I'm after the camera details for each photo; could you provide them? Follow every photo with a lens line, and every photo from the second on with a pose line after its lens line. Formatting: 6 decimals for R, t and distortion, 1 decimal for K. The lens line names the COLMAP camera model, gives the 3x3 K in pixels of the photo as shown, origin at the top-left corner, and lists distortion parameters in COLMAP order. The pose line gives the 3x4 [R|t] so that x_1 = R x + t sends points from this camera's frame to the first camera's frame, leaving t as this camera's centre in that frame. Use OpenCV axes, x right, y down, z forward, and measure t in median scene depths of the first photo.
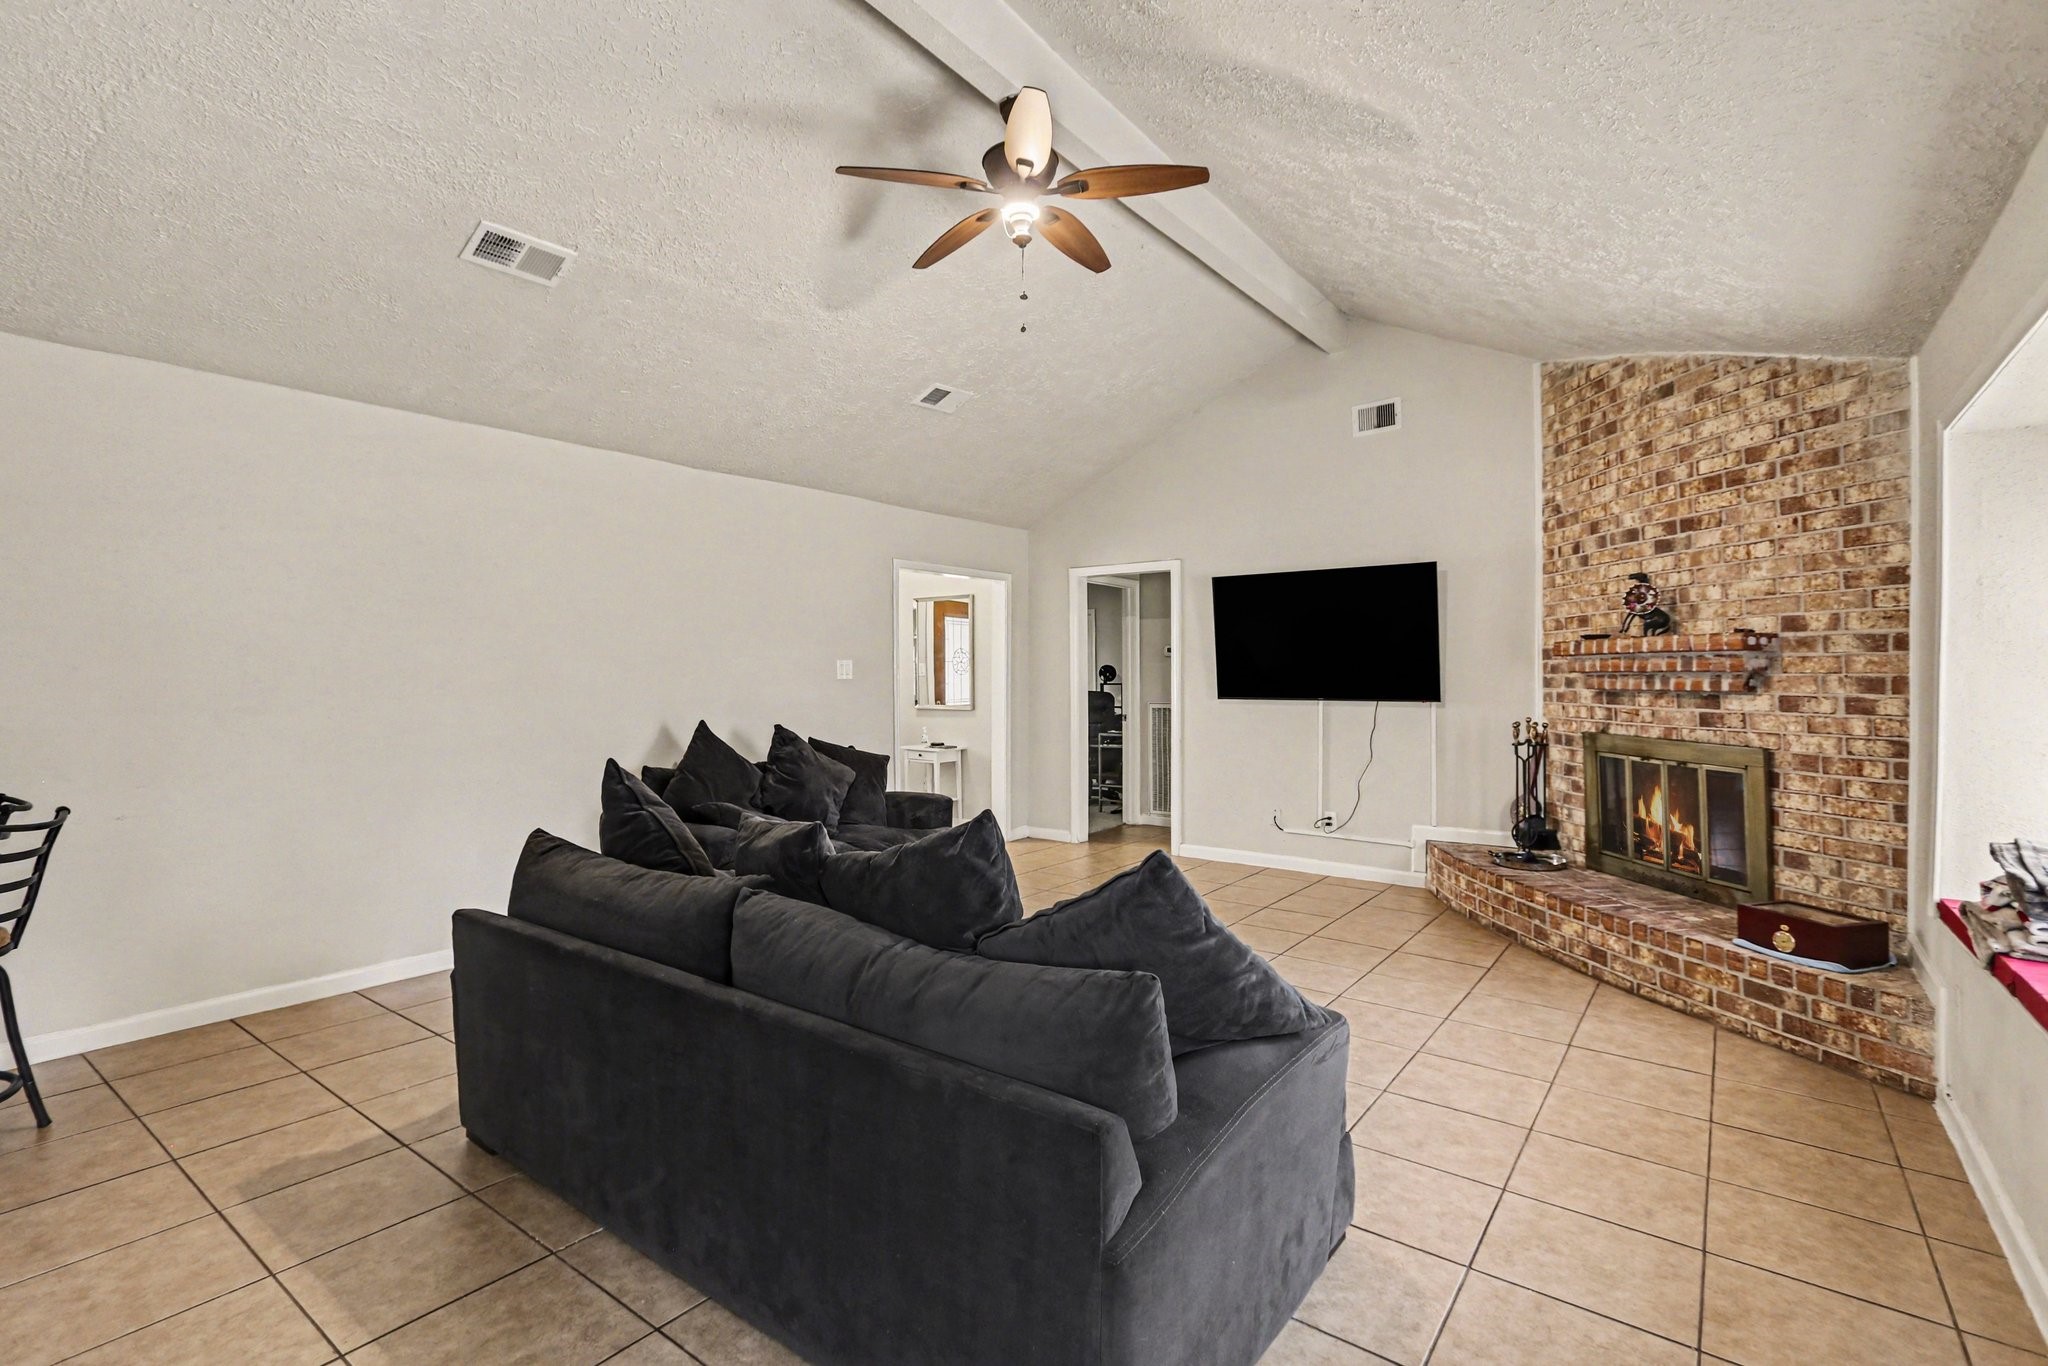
lens RADIAL K [[951.6, 0, 1008.4], [0, 951.6, 688.4], [0, 0, 1]] dist [0.013615, 0.000449]
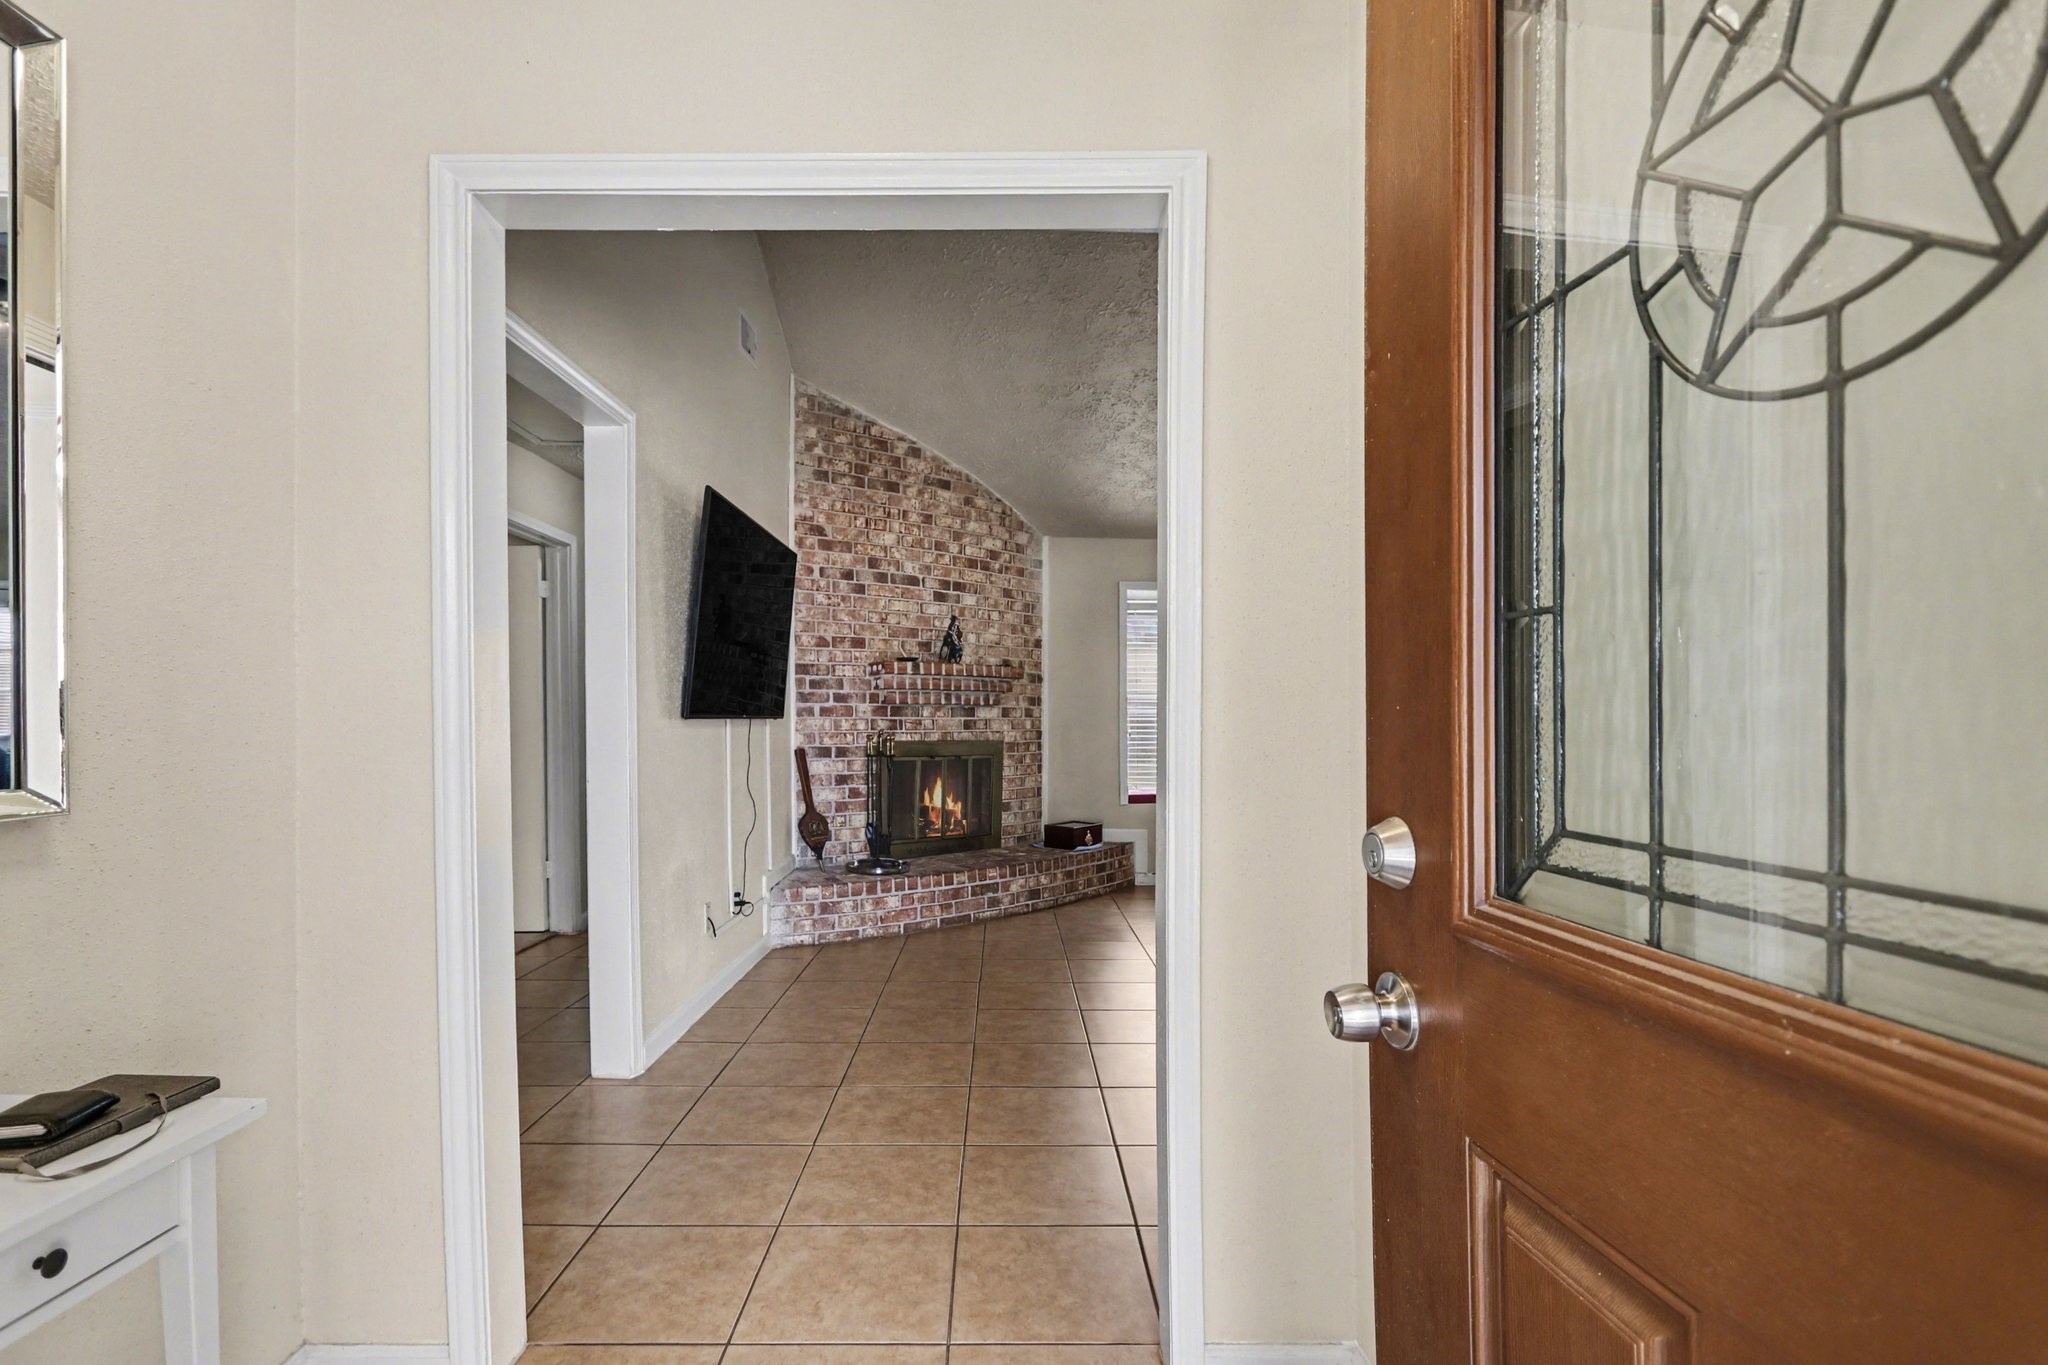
lens RADIAL K [[951.6, 0, 1008.4], [0, 951.6, 687.9], [0, 0, 1]] dist [0.013615, 0.000449]
pose [[-0.598236, 0.048293, 0.799864, -0.433407], [0.025456, 0.998824, -0.041266, 0.036336], [-0.800916, -0.004325, -0.598762, 1.719782]]
